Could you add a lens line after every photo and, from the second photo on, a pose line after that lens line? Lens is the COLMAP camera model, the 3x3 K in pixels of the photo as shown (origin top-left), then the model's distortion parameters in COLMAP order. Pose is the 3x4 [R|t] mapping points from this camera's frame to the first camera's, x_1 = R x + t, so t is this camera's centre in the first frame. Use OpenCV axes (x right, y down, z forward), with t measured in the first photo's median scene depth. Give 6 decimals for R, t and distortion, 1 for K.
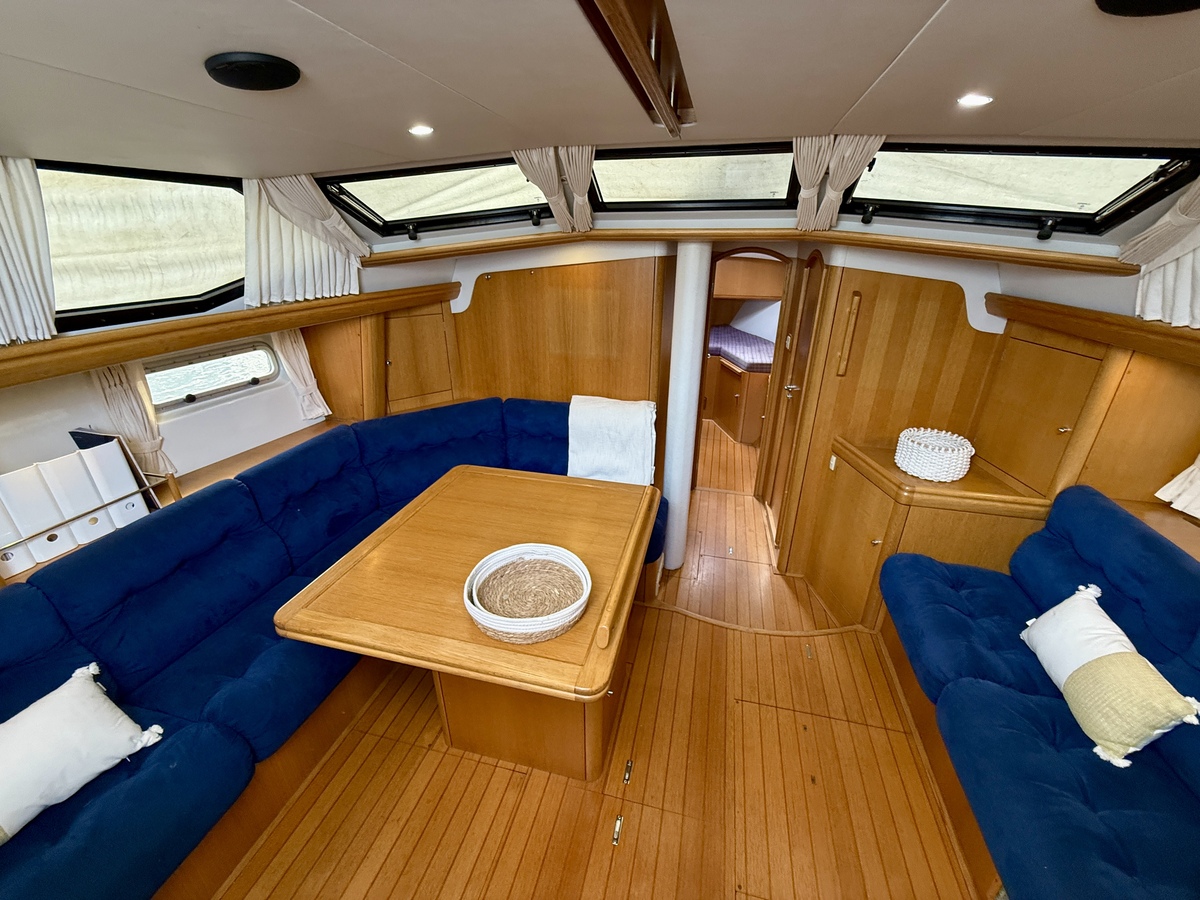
lens RADIAL K [[479.7, 0, 602.6], [0, 479.7, 450.4], [0, 0, 1]] dist [-0.000510, 0.000015]
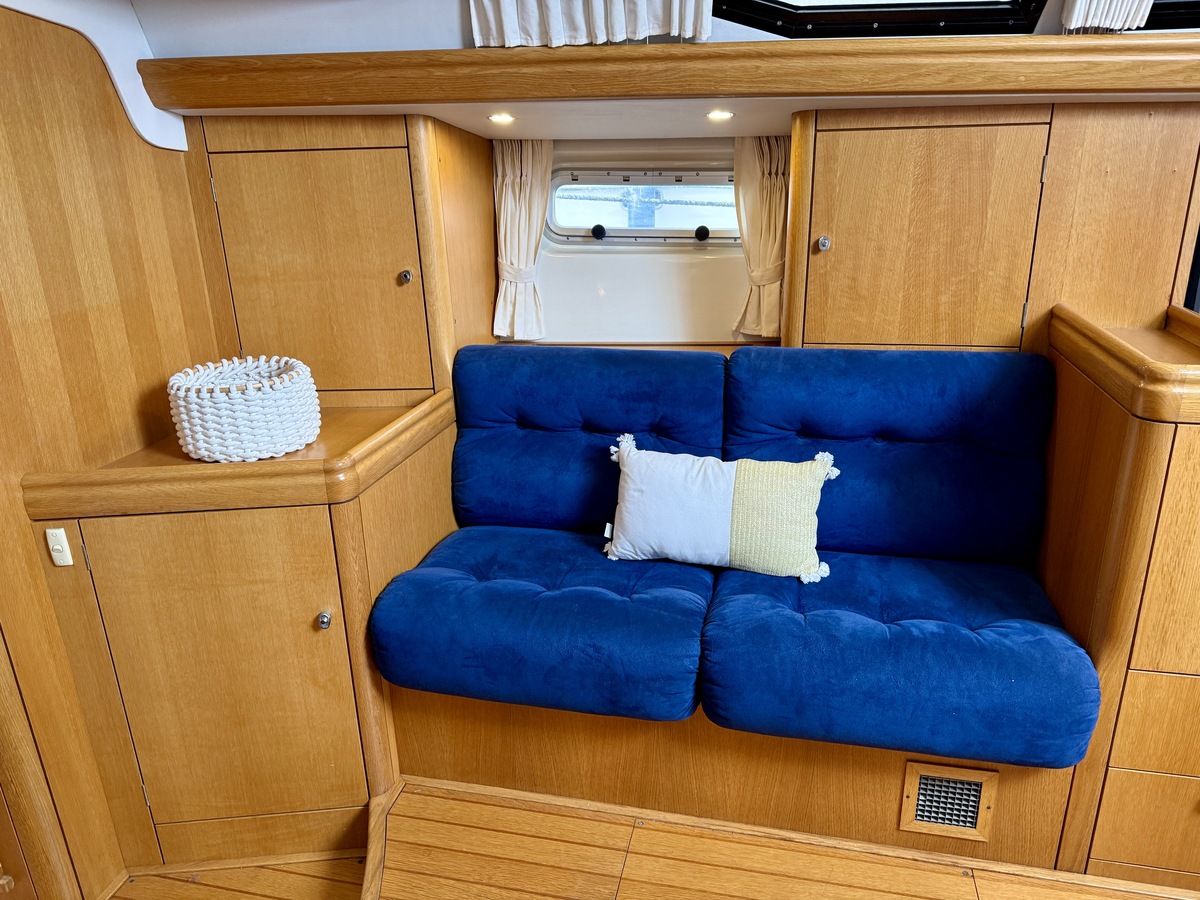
lens RADIAL K [[843.0, 0, 602.4], [0, 843.0, 453.4], [0, 0, 1]] dist [0.034520, -0.043440]
pose [[-0.017630, -0.336143, 0.941646, -0.120416], [0.423993, 0.850406, 0.311511, -0.076354], [-0.905494, 0.404743, 0.127530, 0.706850]]
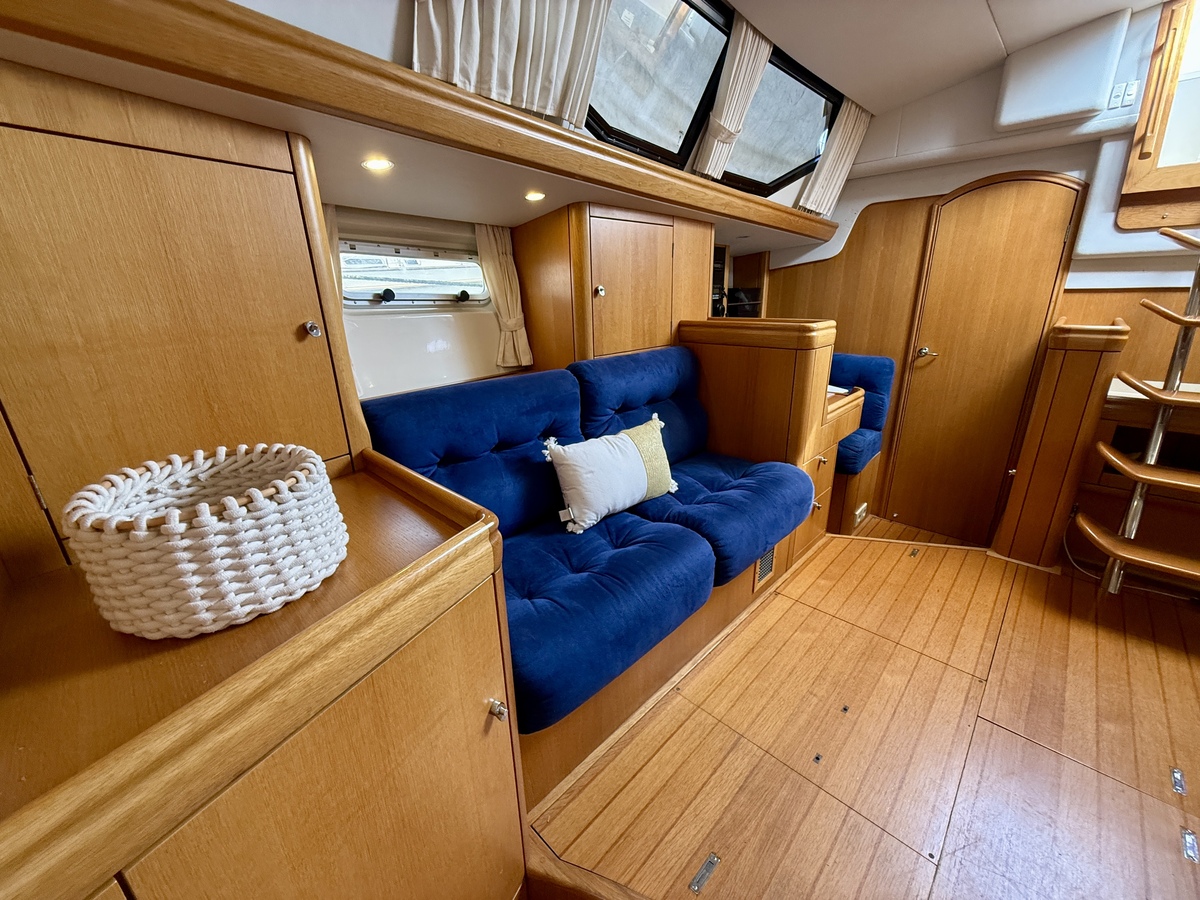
lens RADIAL K [[479.7, 0, 600.9], [0, 479.7, 450.4], [0, 0, 1]] dist [-0.000510, 0.000015]
pose [[-0.863343, -0.142933, 0.483951, 0.406373], [0.221392, 0.754526, 0.617799, -0.186595], [-0.453458, 0.640515, -0.619771, 1.220918]]
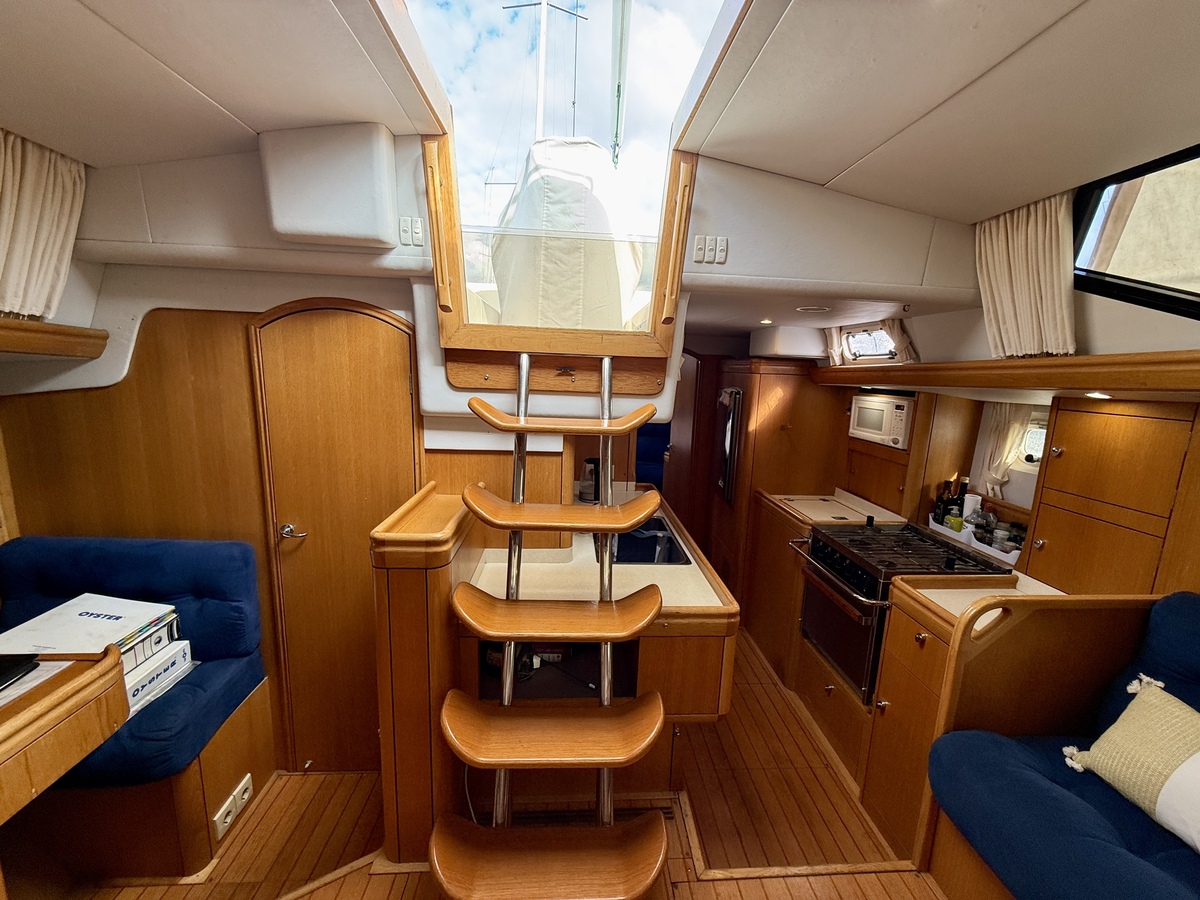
lens RADIAL K [[479.7, 0, 604.1], [0, 479.7, 450.3], [0, 0, 1]] dist [-0.000510, 0.000015]
pose [[-0.952140, 0.014807, -0.305304, 0.030179], [-0.157375, 0.832518, 0.531175, -0.069430], [0.262036, 0.553801, -0.790343, 0.606902]]
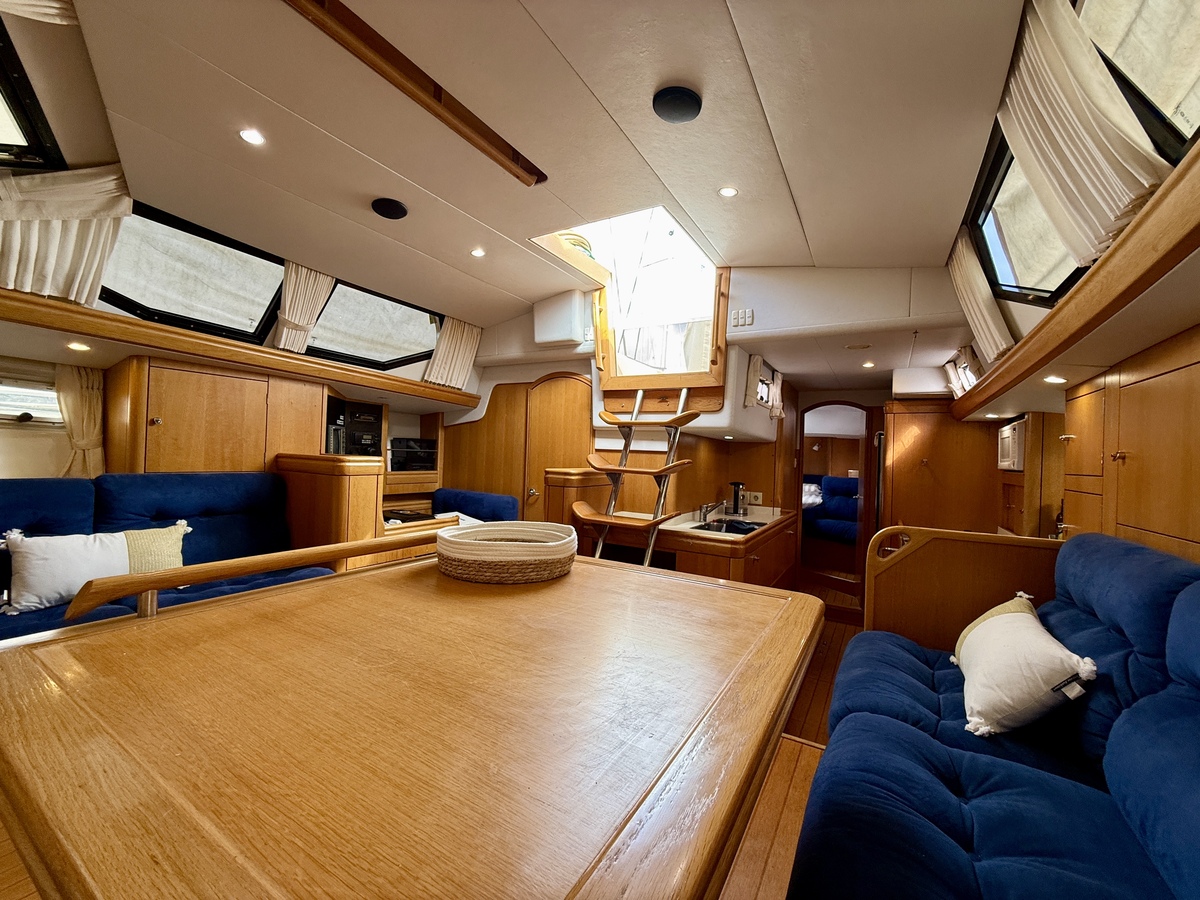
lens RADIAL K [[479.7, 0, 601.4], [0, 479.7, 450.3], [0, 0, 1]] dist [-0.000510, 0.000015]
pose [[-0.956149, -0.036201, 0.290634, -0.398658], [0.079761, 0.922639, 0.377326, -0.136509], [-0.281810, 0.383961, -0.879293, 1.192819]]
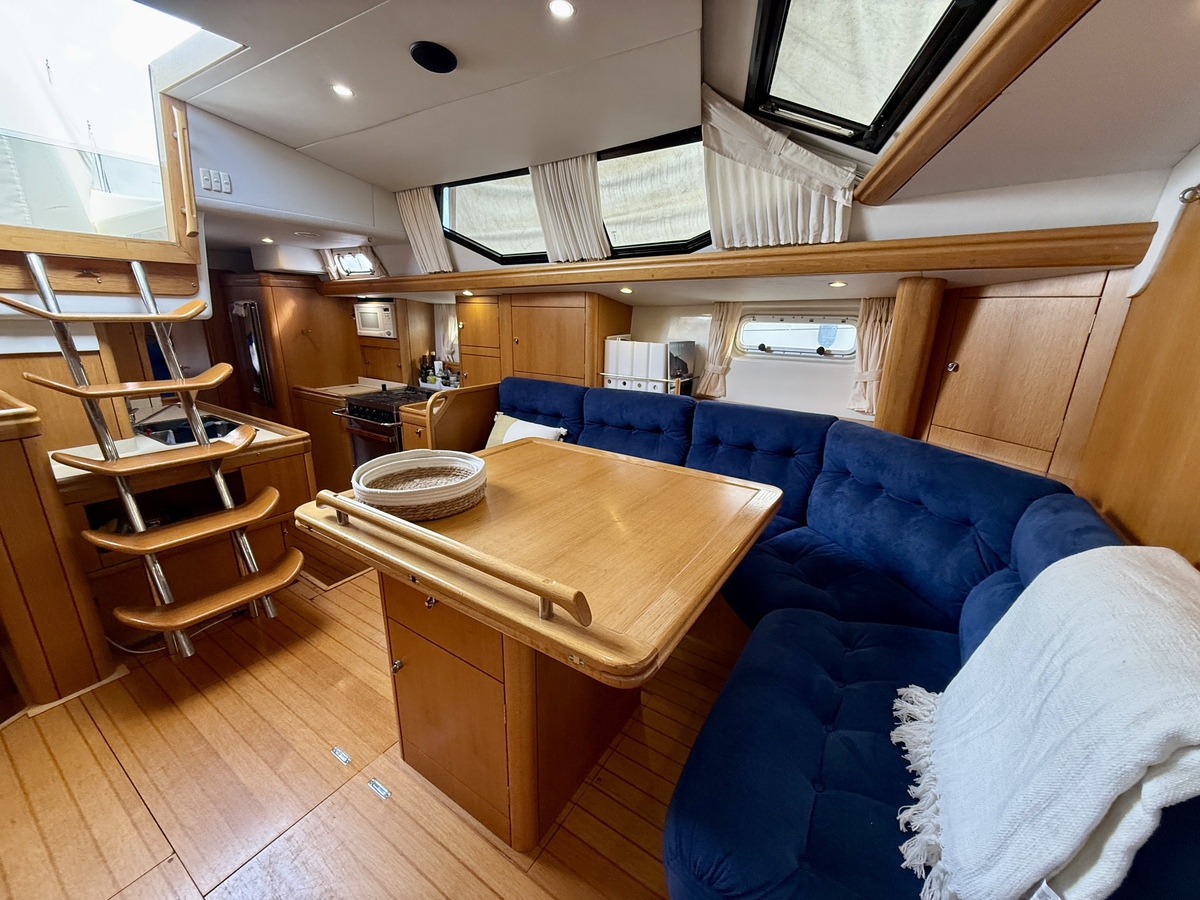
lens RADIAL K [[479.7, 0, 602.2], [0, 479.7, 449.9], [0, 0, 1]] dist [-0.000510, 0.000015]
pose [[-0.329115, 0.254568, -0.909329, 0.442689], [-0.400524, 0.834429, 0.378562, -0.197615], [0.855140, 0.488798, -0.172663, 1.039230]]
